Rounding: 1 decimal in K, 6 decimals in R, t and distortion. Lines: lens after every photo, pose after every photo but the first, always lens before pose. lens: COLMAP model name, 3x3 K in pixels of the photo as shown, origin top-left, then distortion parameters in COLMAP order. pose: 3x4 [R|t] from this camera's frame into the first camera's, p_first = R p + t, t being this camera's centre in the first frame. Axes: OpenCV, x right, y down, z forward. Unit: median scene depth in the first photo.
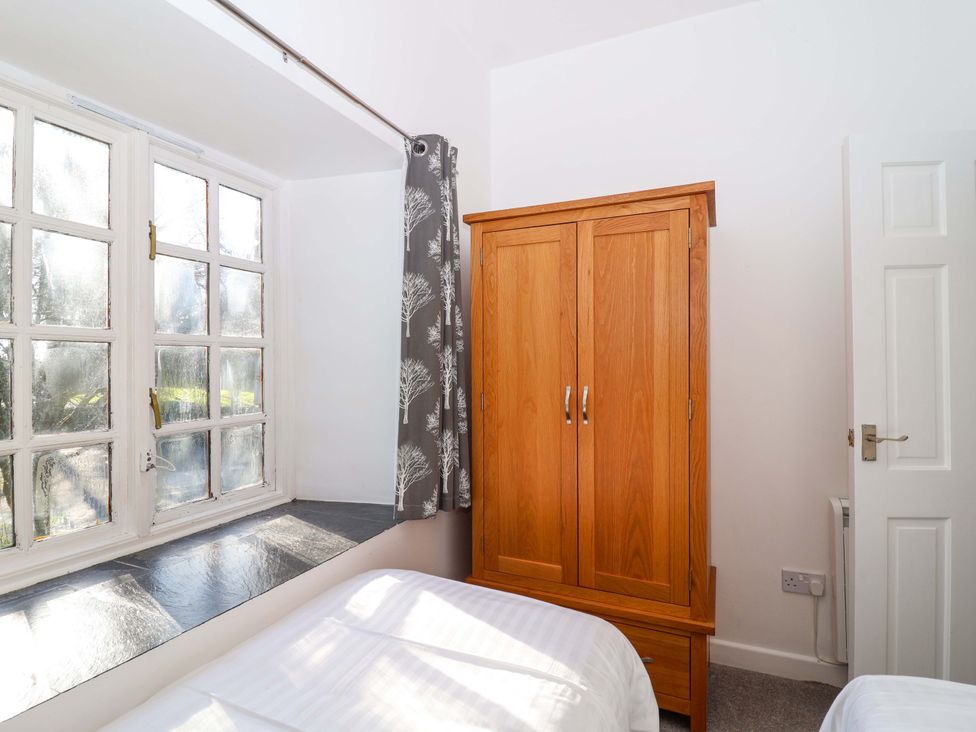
lens RADIAL K [[509.3, 0, 485.6], [0, 509.3, 362.4], [0, 0, 1]] dist [0.001922, -0.013911]
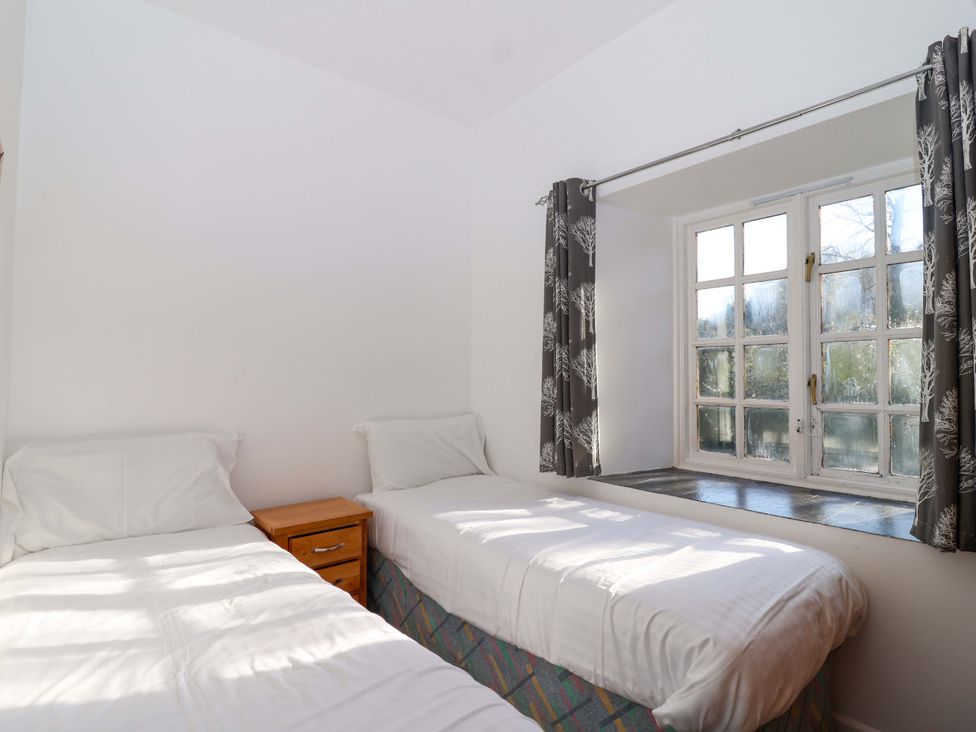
lens RADIAL K [[509.3, 0, 485.6], [0, 509.3, 362.4], [0, 0, 1]] dist [0.001922, -0.013911]
pose [[-0.440499, -0.015883, -0.897612, 0.941858], [0.004753, 0.999788, -0.020023, 0.041533], [0.897740, -0.013087, -0.440330, 0.791009]]
